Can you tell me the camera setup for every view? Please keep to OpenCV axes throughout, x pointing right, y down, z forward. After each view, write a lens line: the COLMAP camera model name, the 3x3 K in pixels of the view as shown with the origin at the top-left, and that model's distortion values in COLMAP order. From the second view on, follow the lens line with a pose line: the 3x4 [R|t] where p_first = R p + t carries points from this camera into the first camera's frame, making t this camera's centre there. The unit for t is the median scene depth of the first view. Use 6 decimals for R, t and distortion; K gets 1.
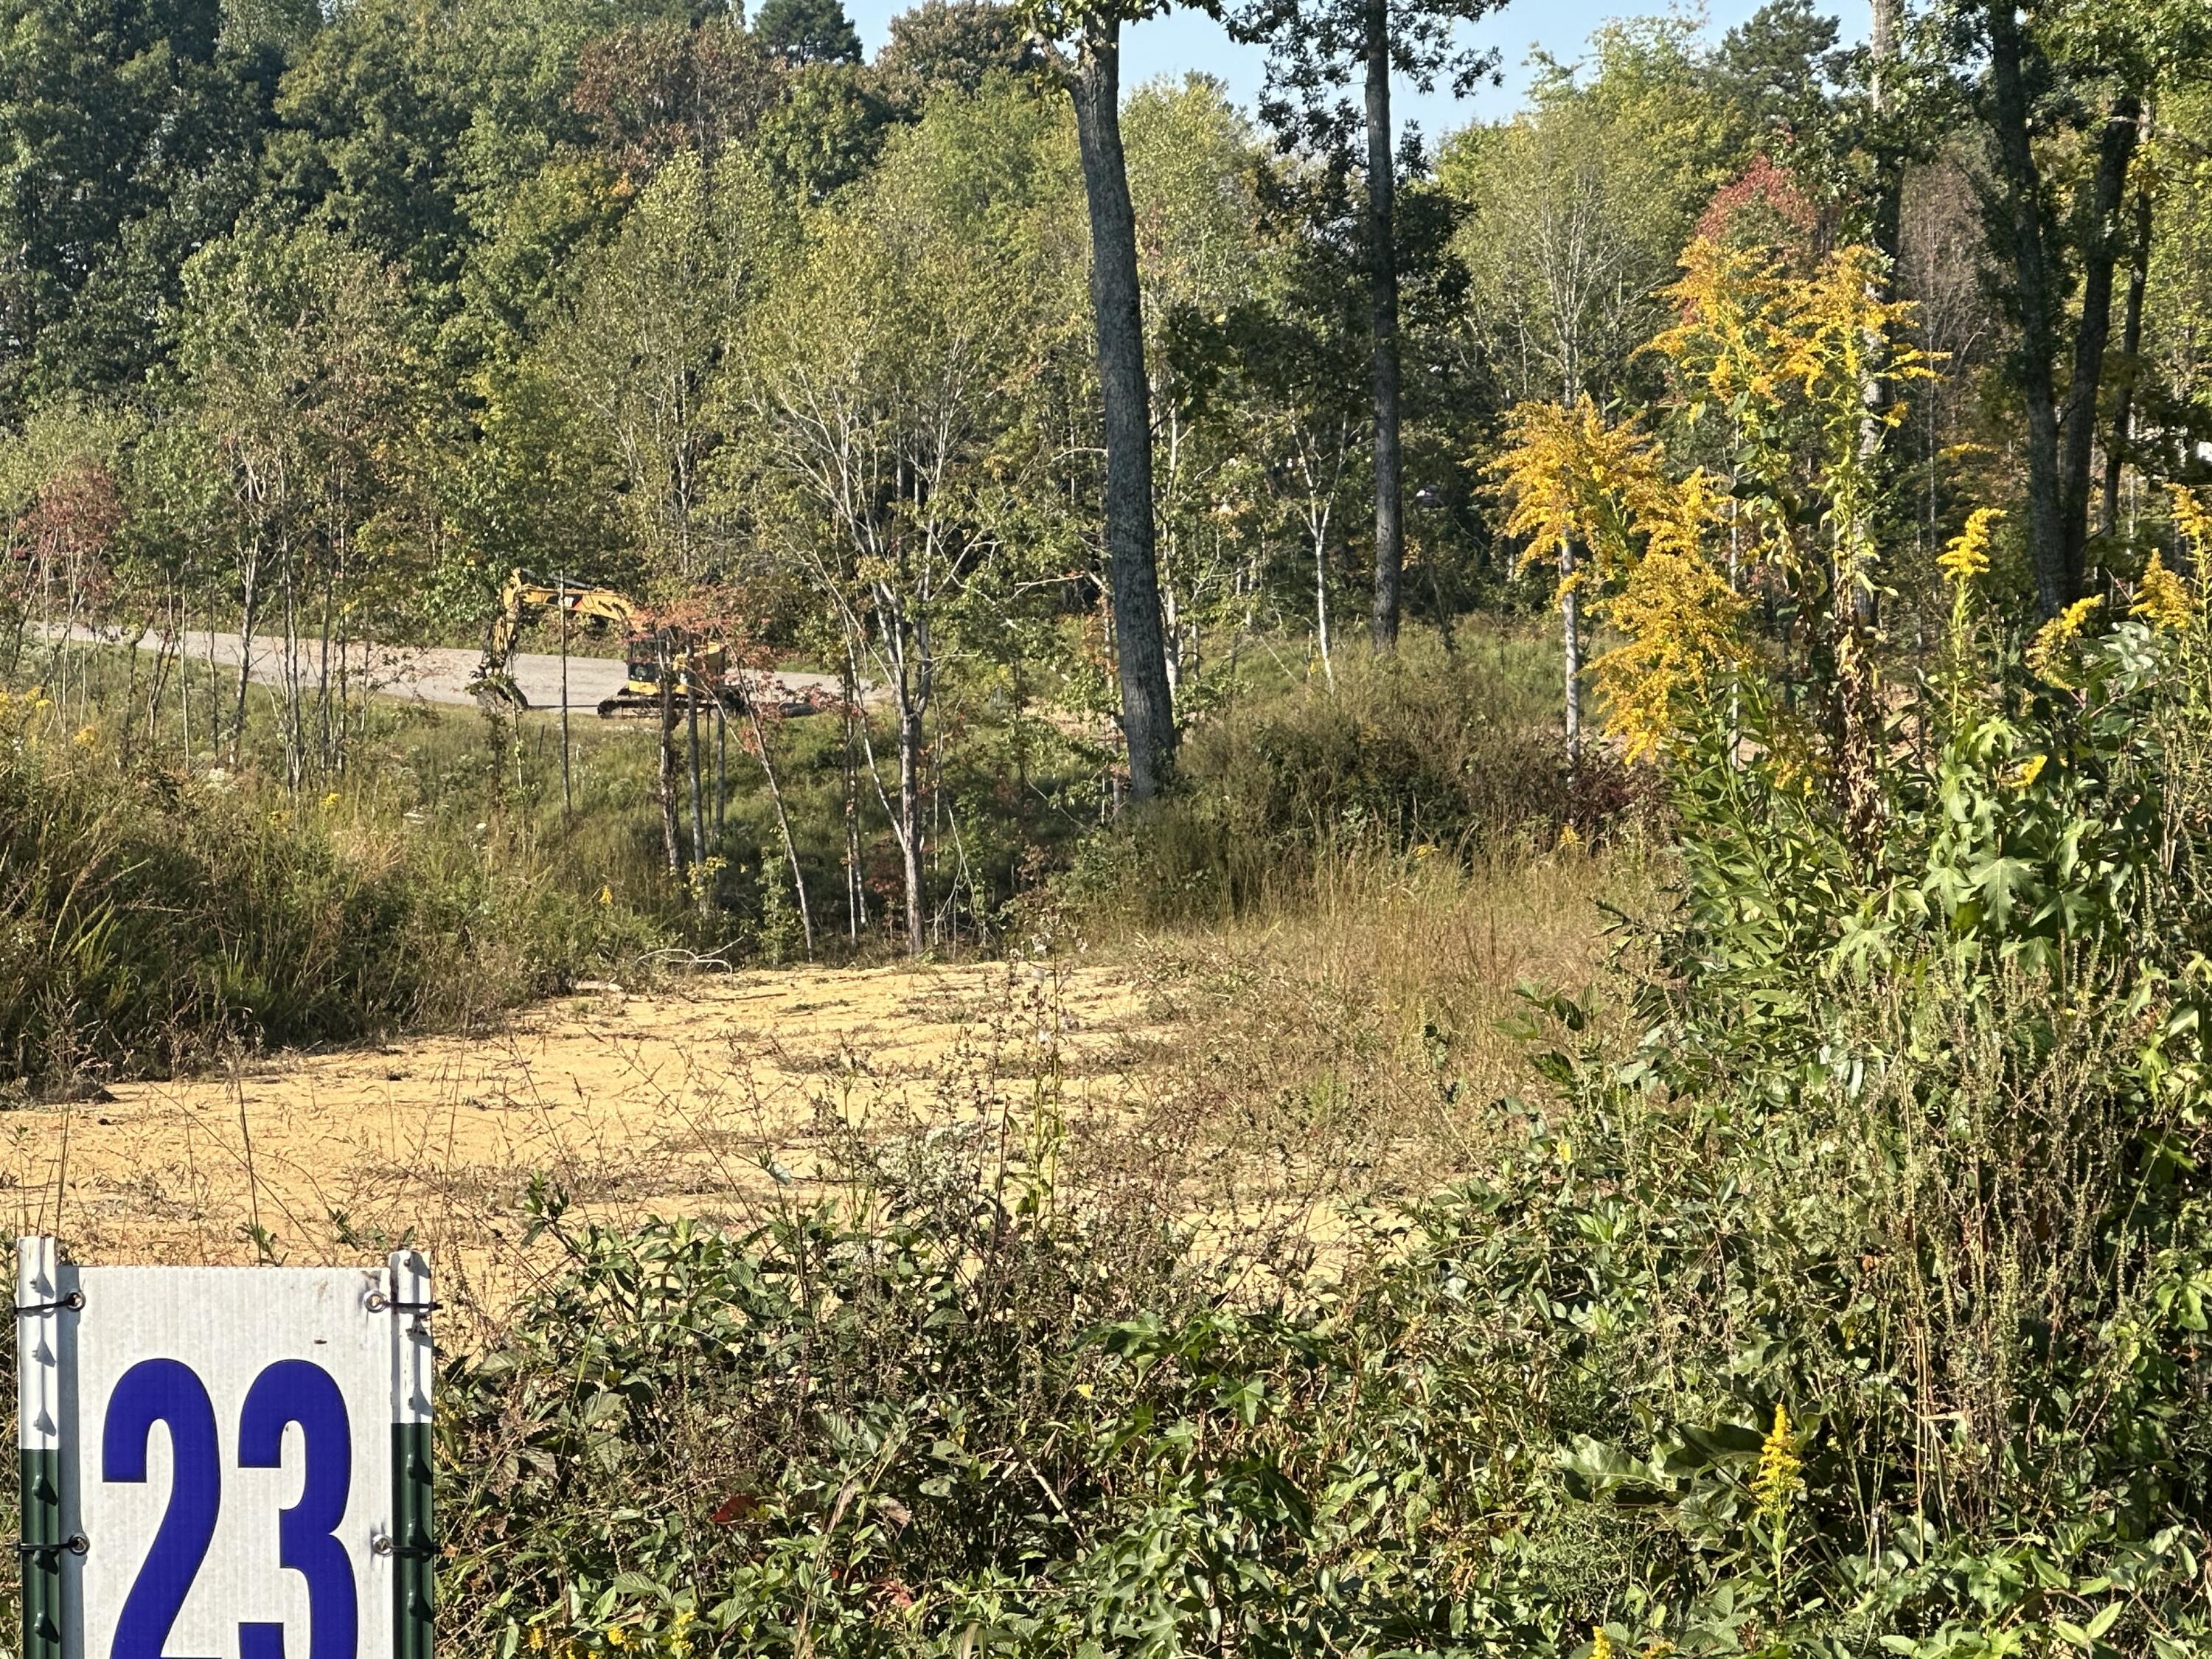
lens RADIAL K [[8049.9, 0, 1104.4], [0, 8049.9, 832.8], [0, 0, 1]] dist [-0.068613, 0.000000]
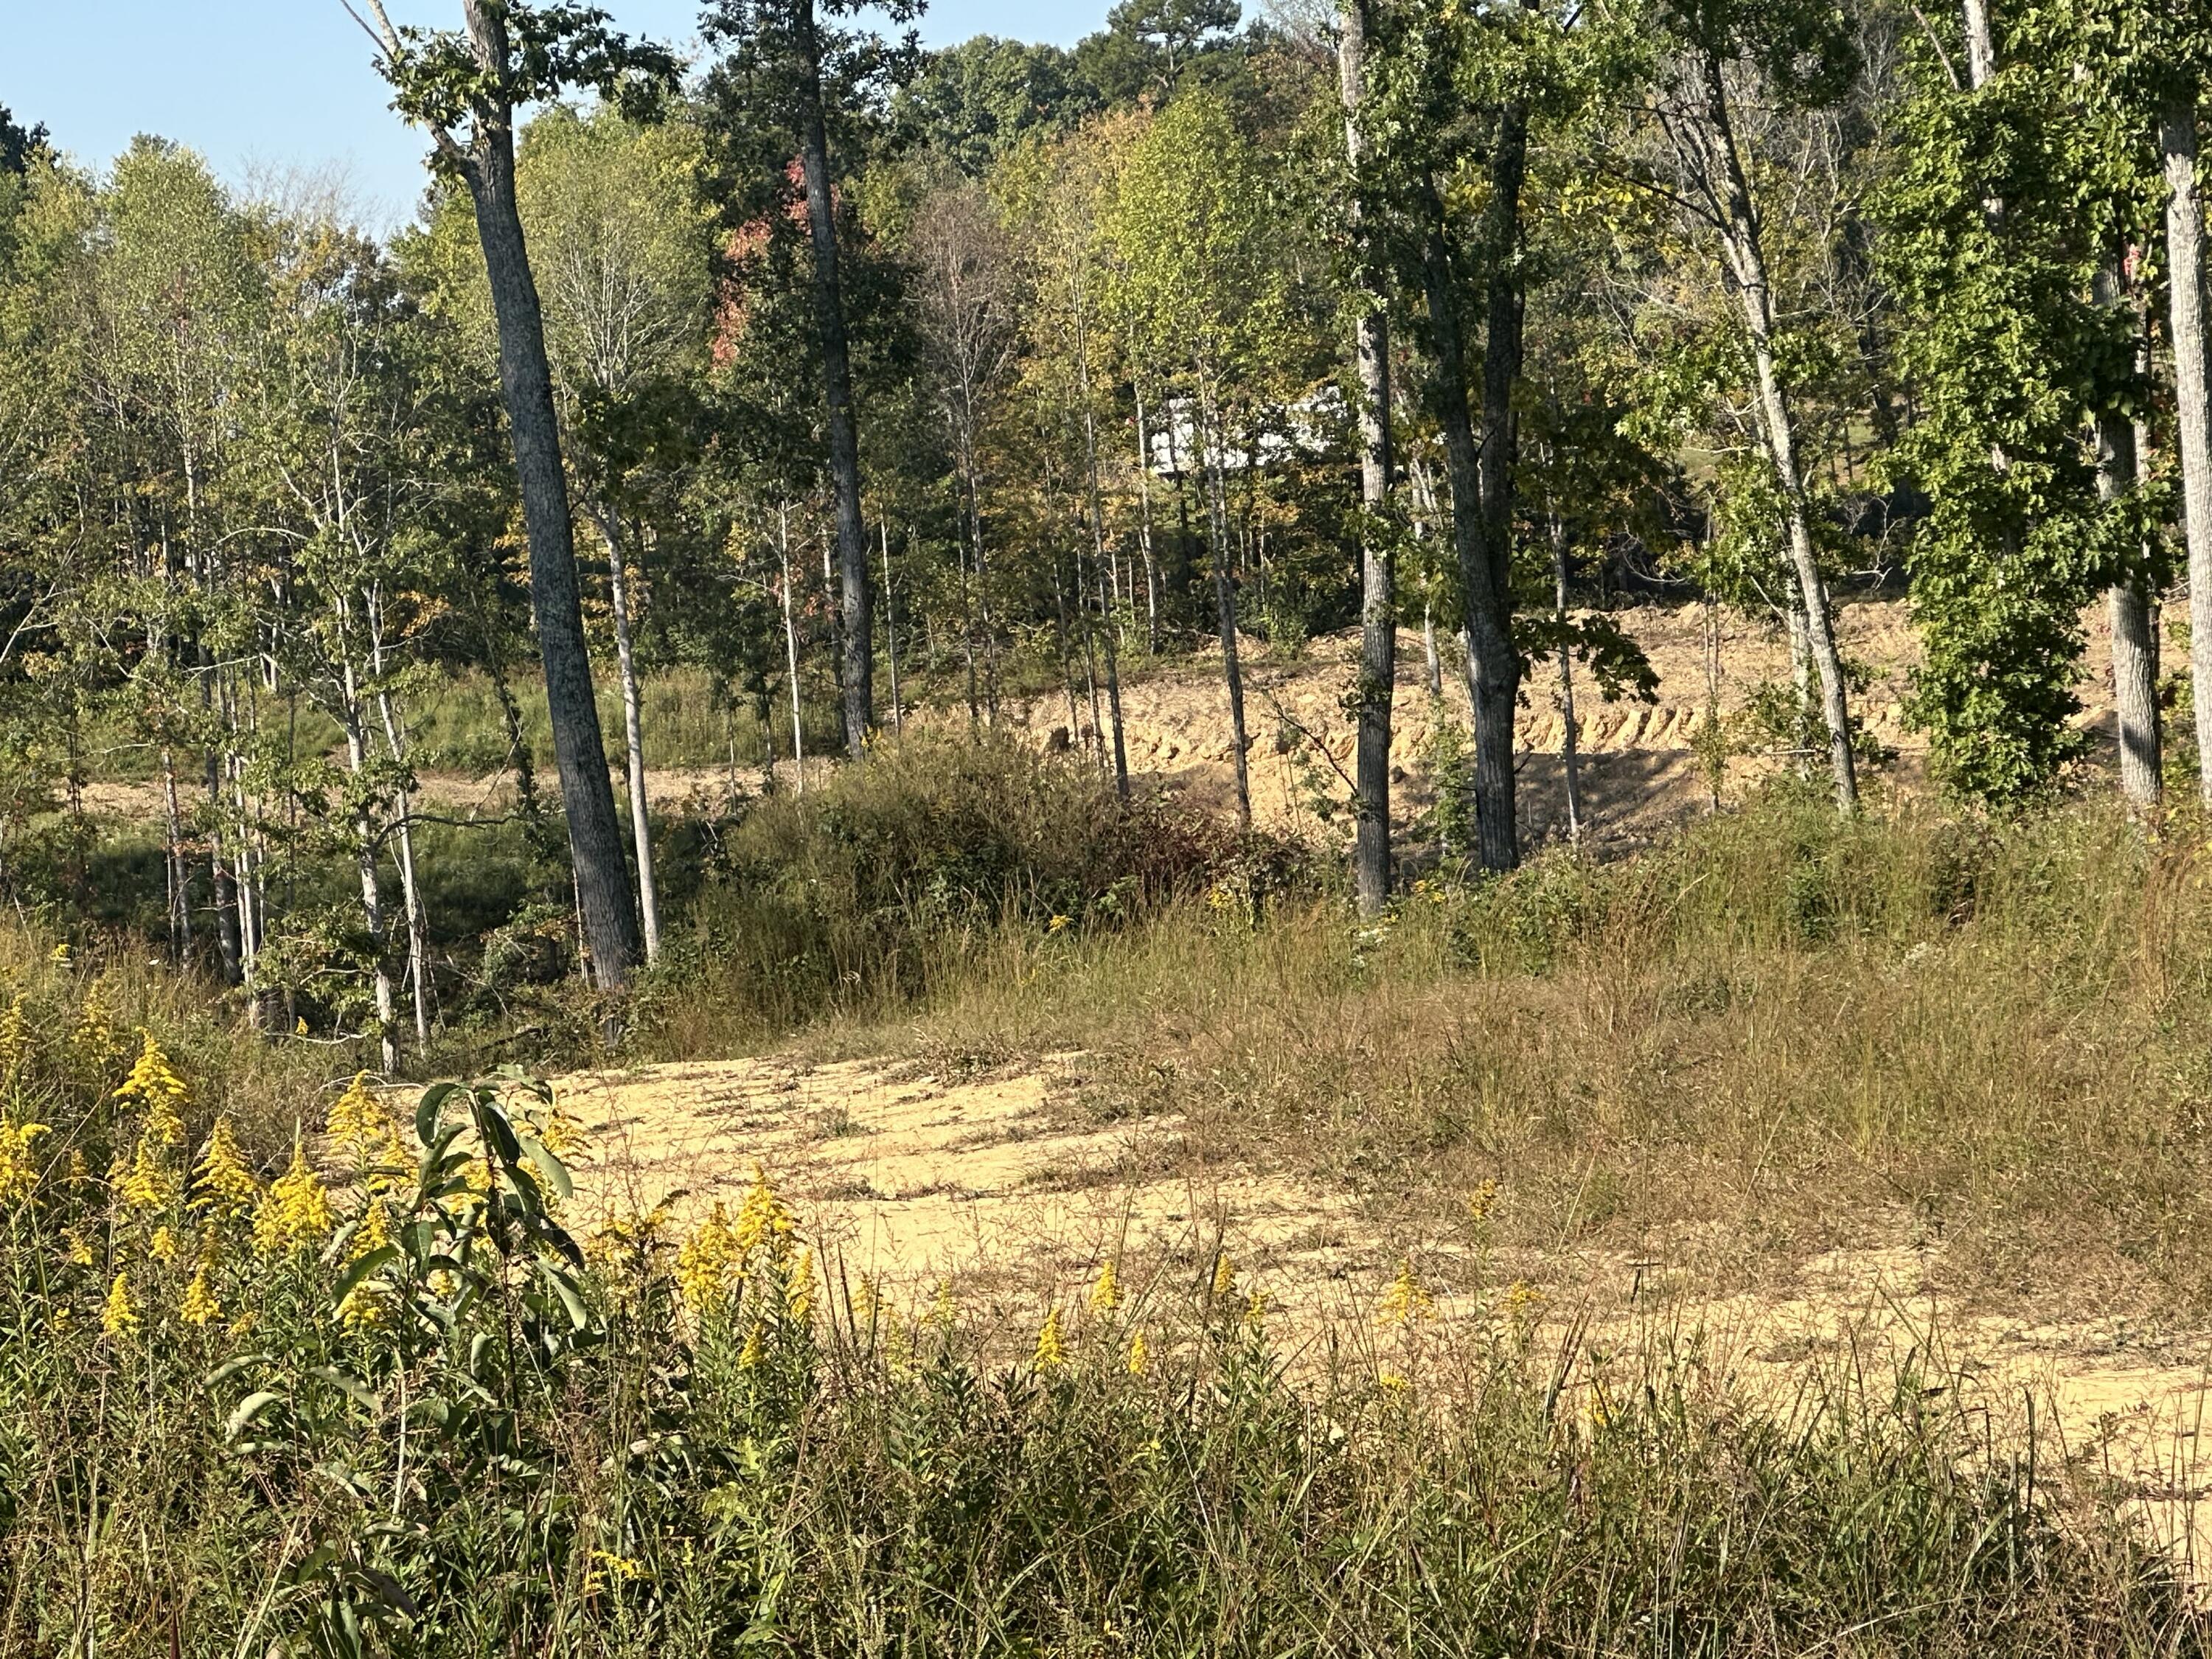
lens RADIAL K [[8049.9, 0, 1101.9], [0, 8049.9, 831.2], [0, 0, 1]] dist [-0.068613, 0.000000]
pose [[0.977600, -0.070793, 0.198211, -0.129766], [0.070885, 0.997462, 0.006638, -0.012817], [-0.198178, 0.007561, 0.980137, 0.014284]]
